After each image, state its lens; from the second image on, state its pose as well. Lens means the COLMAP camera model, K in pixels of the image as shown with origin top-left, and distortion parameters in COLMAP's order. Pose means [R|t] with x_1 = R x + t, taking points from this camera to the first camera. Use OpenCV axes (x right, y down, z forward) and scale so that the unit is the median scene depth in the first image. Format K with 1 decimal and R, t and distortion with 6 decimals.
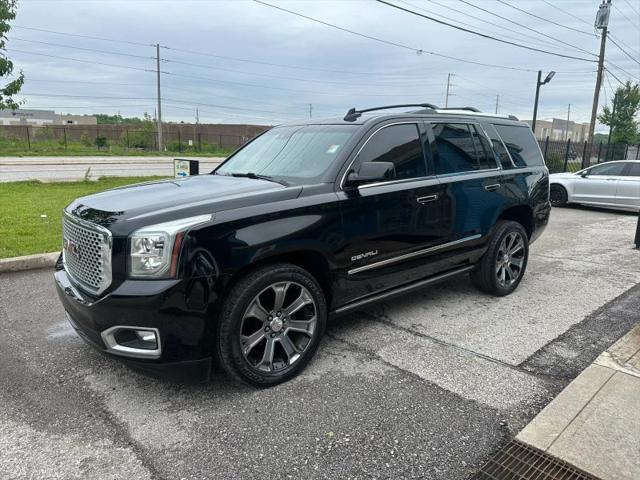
lens RADIAL K [[446.8, 0, 319.3], [0, 446.8, 237.2], [0, 0, 1]] dist [0.030057, -0.033031]
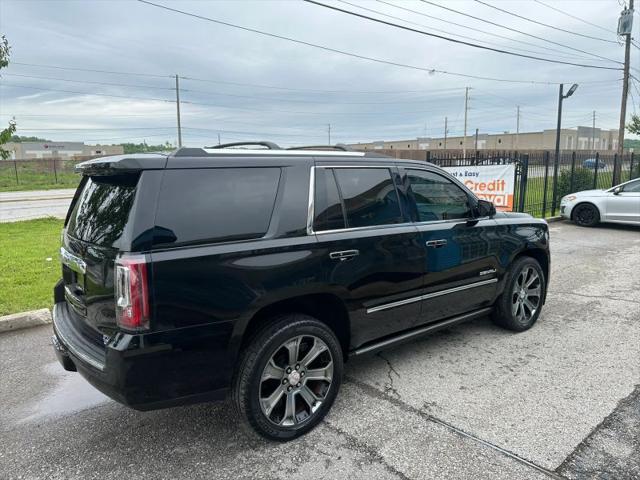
lens RADIAL K [[446.8, 0, 316.2], [0, 446.8, 234.6], [0, 0, 1]] dist [0.030057, -0.033031]
pose [[0.997719, -0.034711, -0.057894, 0.053836], [0.032065, 0.998425, -0.046035, -0.075457], [0.059400, 0.044074, 0.997261, 0.108520]]
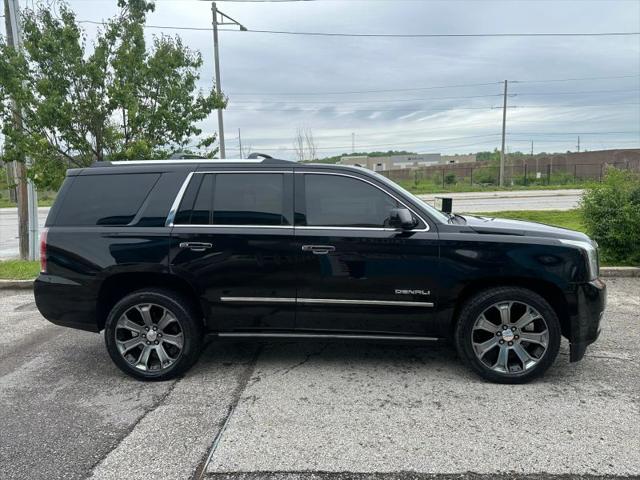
lens RADIAL K [[446.8, 0, 319.5], [0, 446.8, 237.9], [0, 0, 1]] dist [0.030057, -0.033031]
pose [[0.696367, 0.042122, -0.716448, 0.775966], [-0.093446, 0.995100, -0.032321, -0.083449], [0.711576, 0.089457, 0.696891, 0.376112]]
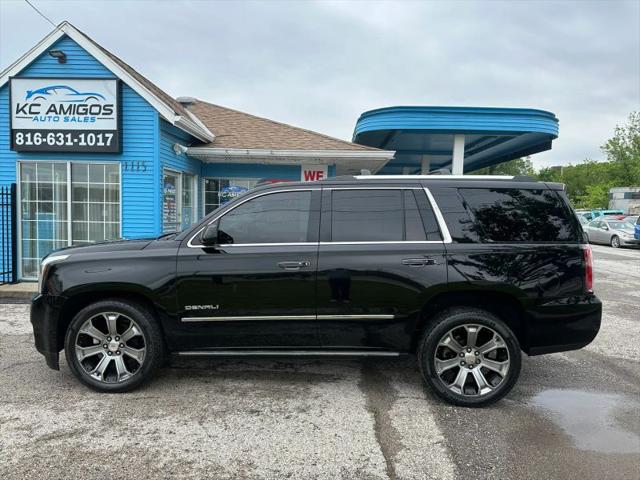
lens RADIAL K [[446.8, 0, 319.5], [0, 446.8, 236.9], [0, 0, 1]] dist [0.030057, -0.033031]
pose [[0.734956, 0.048842, -0.676353, 0.752124], [-0.143709, 0.985966, -0.084961, -0.056948], [0.662712, 0.159641, 0.731661, 0.244767]]
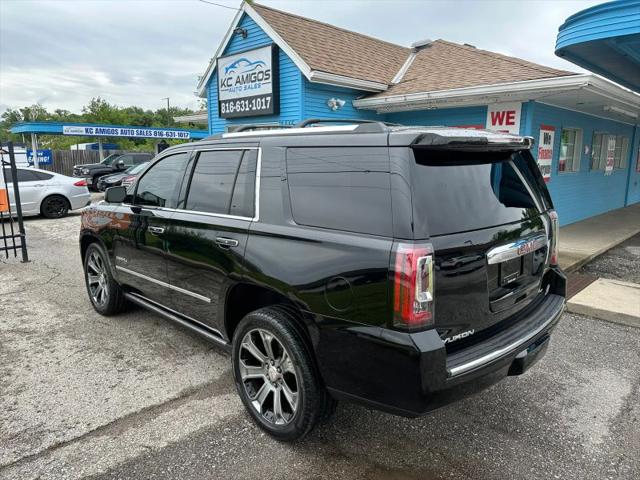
lens RADIAL K [[446.8, 0, 315.0], [0, 446.8, 236.4], [0, 0, 1]] dist [0.030057, -0.033031]
pose [[0.066687, 0.177268, -0.981901, 0.985195], [-0.188343, 0.968636, 0.162082, -0.238306], [0.979837, 0.174126, 0.097983, 0.993219]]
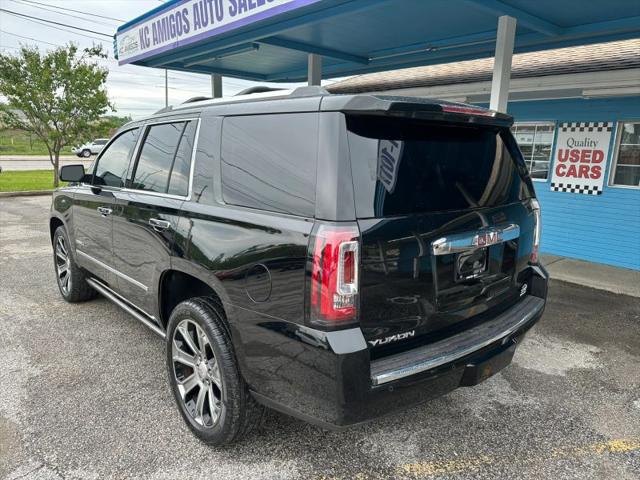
lens RADIAL K [[446.8, 0, 318.2], [0, 446.8, 245.9], [0, 0, 1]] dist [0.030057, -0.033031]
pose [[0.015275, 0.203434, -0.978970, 0.923511], [-0.211787, 0.957527, 0.195673, -0.231152], [0.977197, 0.204344, 0.057711, 1.102828]]
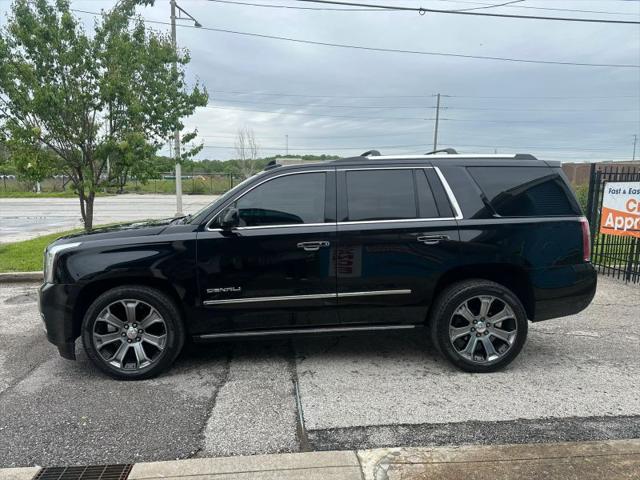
lens RADIAL K [[446.8, 0, 321.6], [0, 446.8, 233.2], [0, 0, 1]] dist [0.030057, -0.033031]
pose [[0.799661, 0.049130, -0.598438, 0.679873], [-0.107383, 0.992281, -0.062026, -0.041188], [0.590772, 0.113862, 0.798764, 0.162234]]
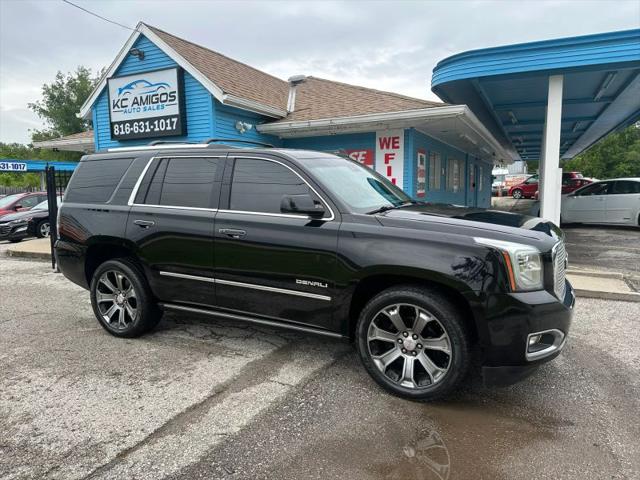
lens RADIAL K [[446.8, 0, 320.0], [0, 446.8, 236.9], [0, 0, 1]] dist [0.030057, -0.033031]
pose [[0.401242, 0.091160, -0.911424, 1.005931], [-0.152116, 0.987850, 0.031837, -0.130136], [0.903253, 0.125868, 0.410234, 0.729677]]
